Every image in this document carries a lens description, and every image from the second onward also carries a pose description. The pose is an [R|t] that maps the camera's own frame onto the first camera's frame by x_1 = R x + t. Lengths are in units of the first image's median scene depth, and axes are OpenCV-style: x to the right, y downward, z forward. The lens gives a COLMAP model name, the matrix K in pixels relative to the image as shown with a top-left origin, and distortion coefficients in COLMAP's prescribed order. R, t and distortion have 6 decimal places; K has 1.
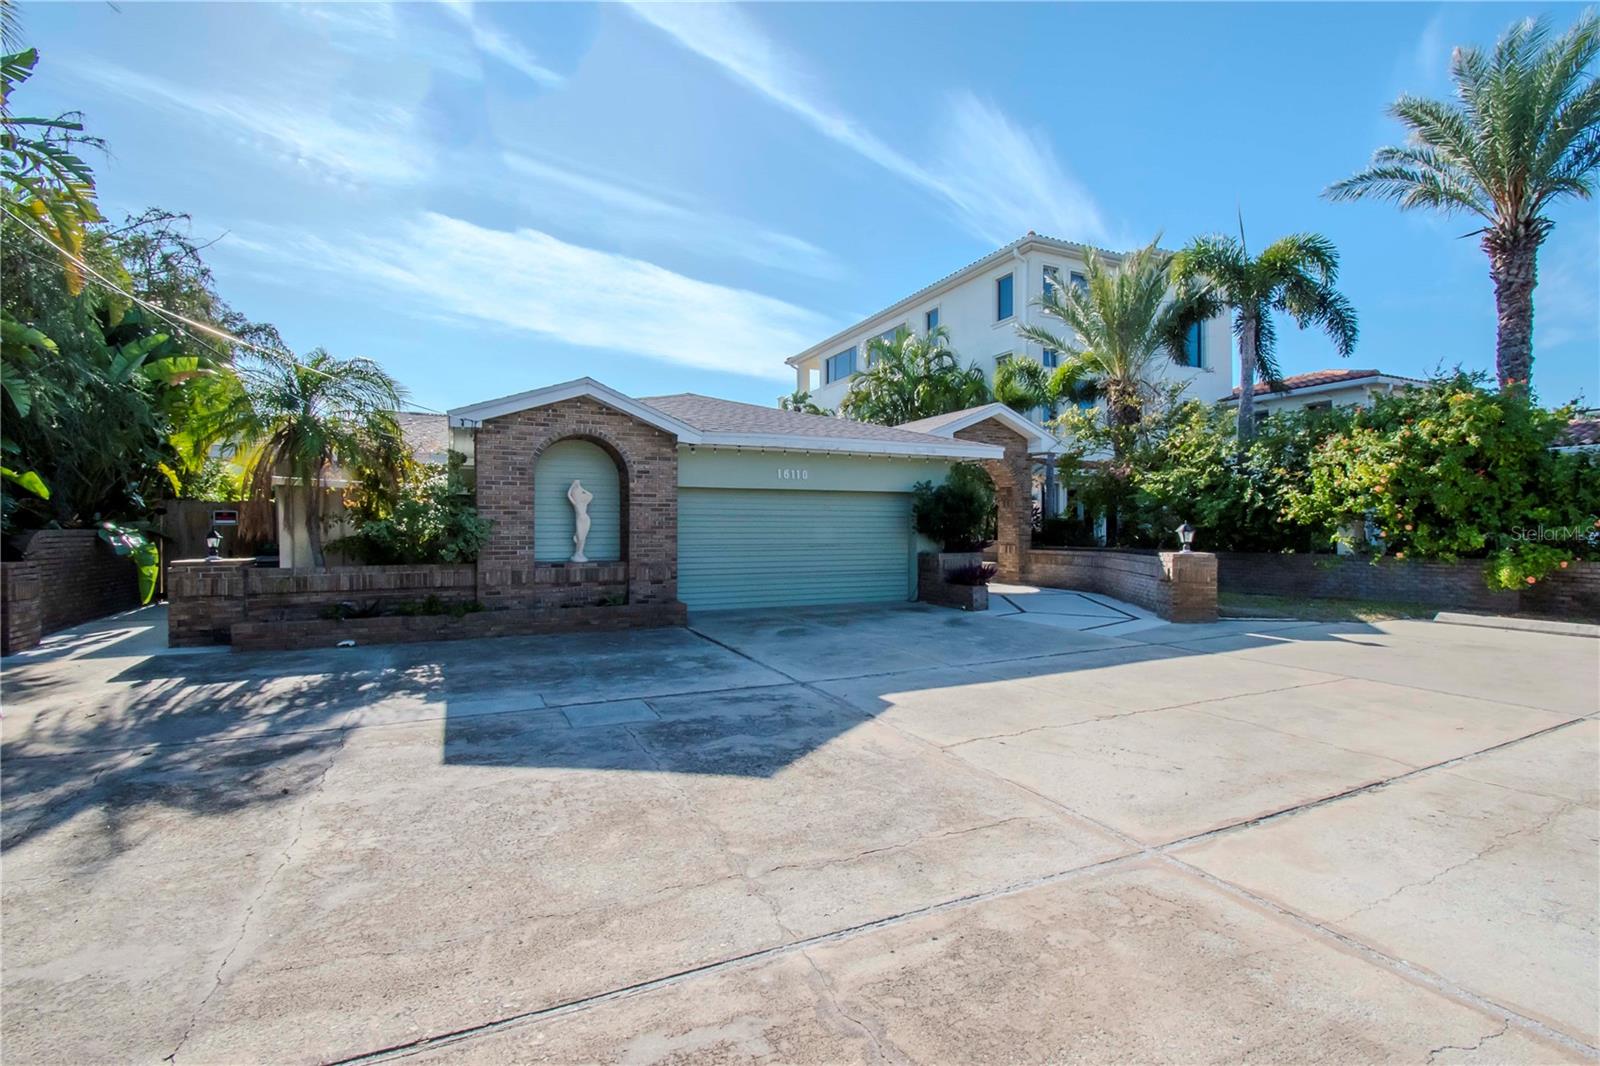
lens RADIAL K [[808.4, 0, 807.5], [0, 808.4, 525.6], [0, 0, 1]] dist [0.004173, -0.021525]
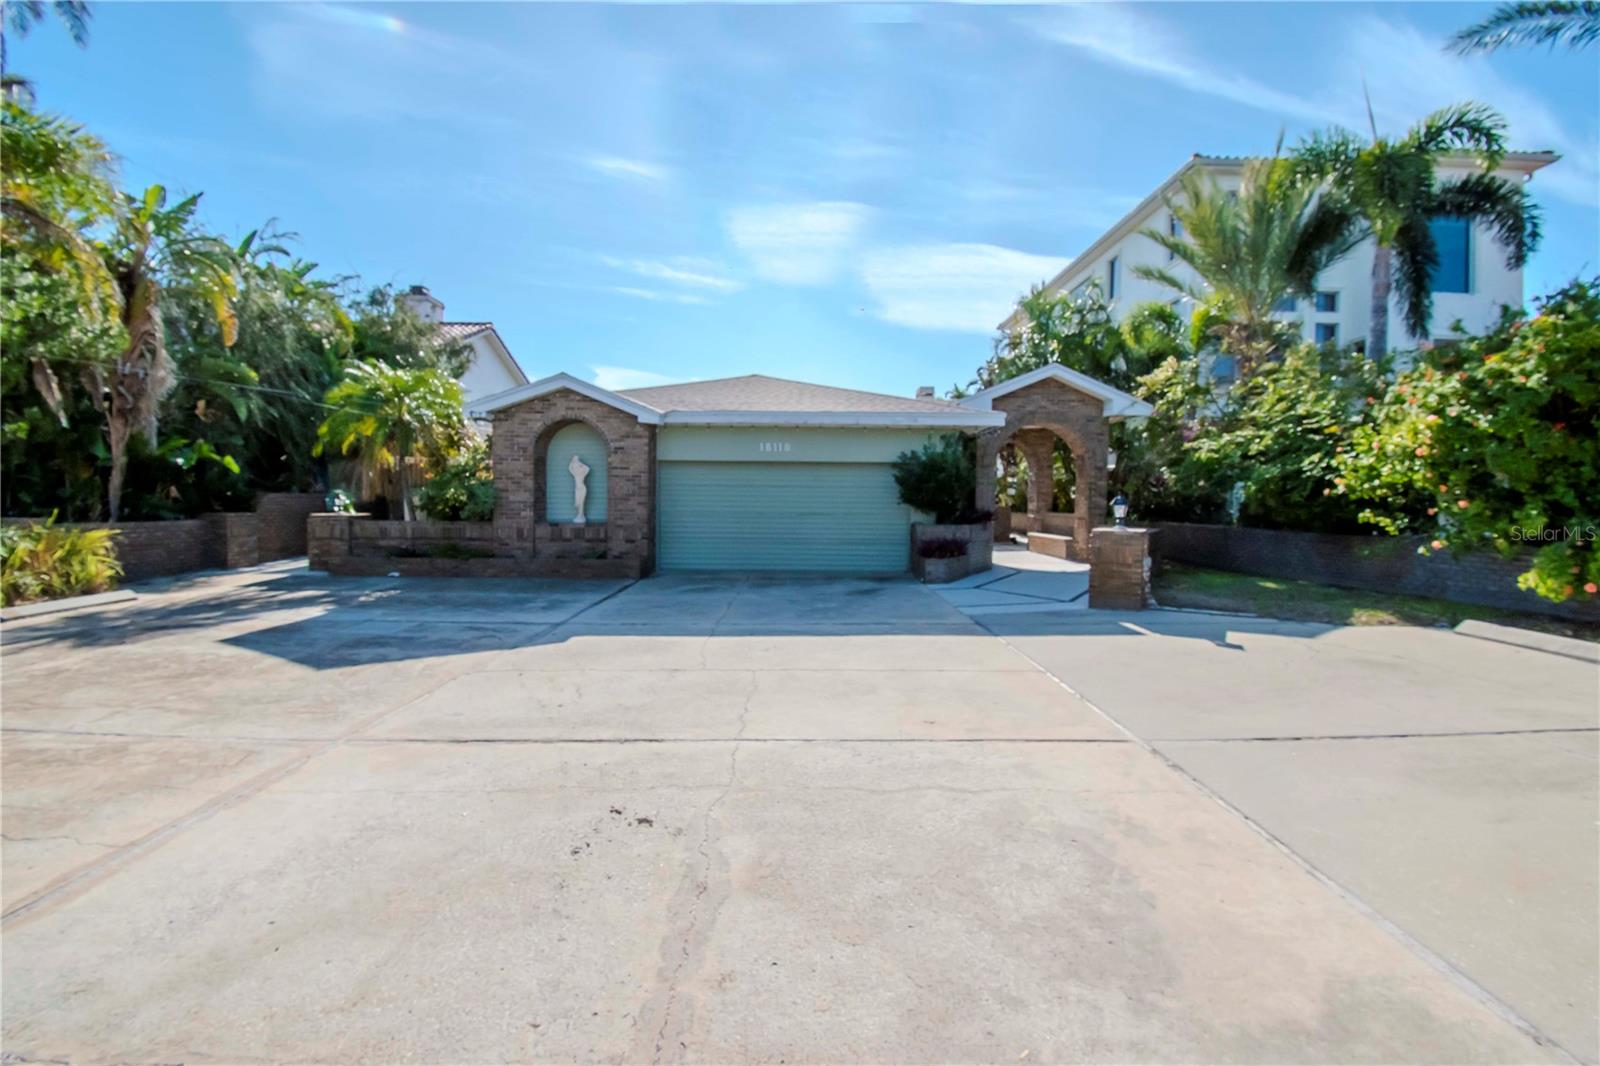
lens RADIAL K [[808.4, 0, 811.1], [0, 808.4, 533.4], [0, 0, 1]] dist [0.004173, -0.021525]
pose [[0.882316, 0.030030, -0.469699, 0.622629], [-0.008887, 0.998847, 0.047168, 0.000215], [0.470574, -0.037443, 0.881566, 0.081472]]
